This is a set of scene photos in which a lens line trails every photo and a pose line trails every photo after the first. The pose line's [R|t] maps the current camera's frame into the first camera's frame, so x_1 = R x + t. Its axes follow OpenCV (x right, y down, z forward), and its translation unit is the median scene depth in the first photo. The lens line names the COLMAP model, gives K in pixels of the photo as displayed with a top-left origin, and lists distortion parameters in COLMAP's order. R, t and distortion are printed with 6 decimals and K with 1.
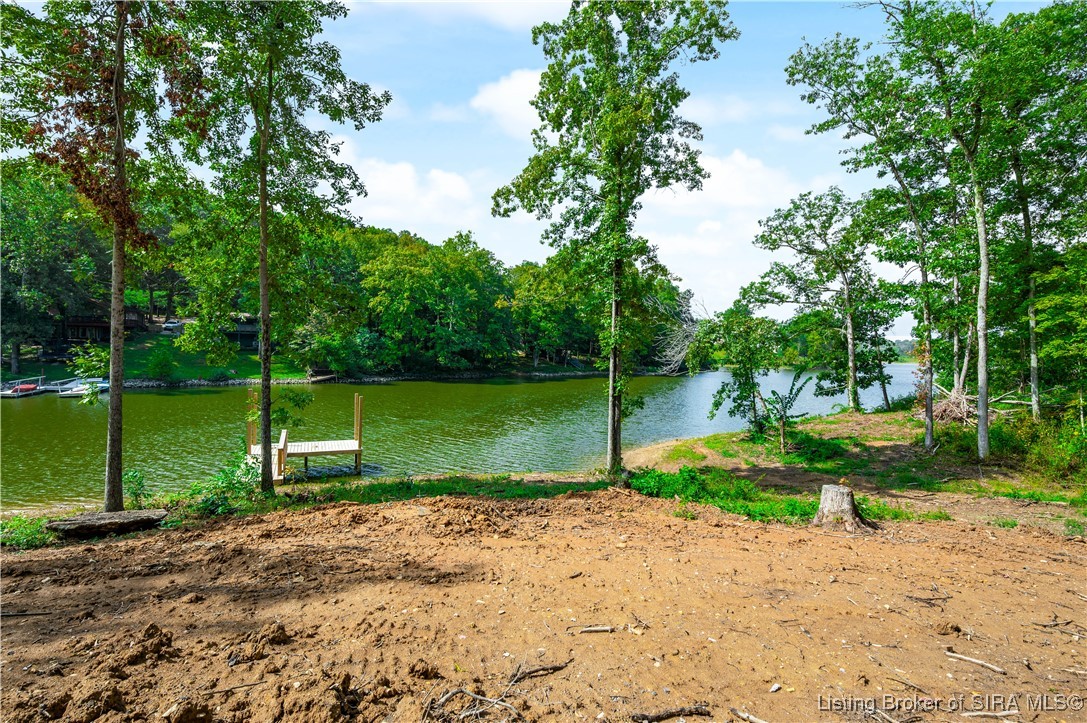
lens RADIAL K [[497.1, 0, 543.5], [0, 497.1, 361.5], [0, 0, 1]] dist [-0.003503, -0.000268]
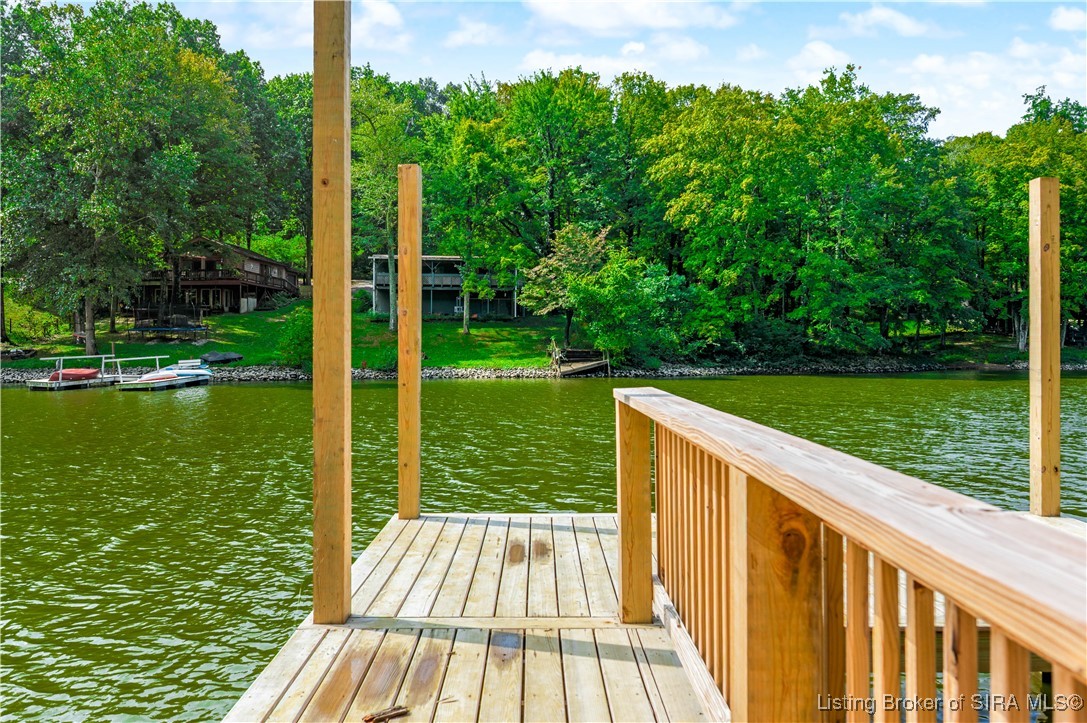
lens RADIAL K [[867.6, 0, 545.7], [0, 867.6, 339.0], [0, 0, 1]] dist [-0.006689, -0.000519]
pose [[0.907807, -0.035253, -0.417904, -0.116616], [0.020003, 0.998966, -0.040817, 0.036369], [0.418911, 0.028695, 0.907574, 0.210366]]
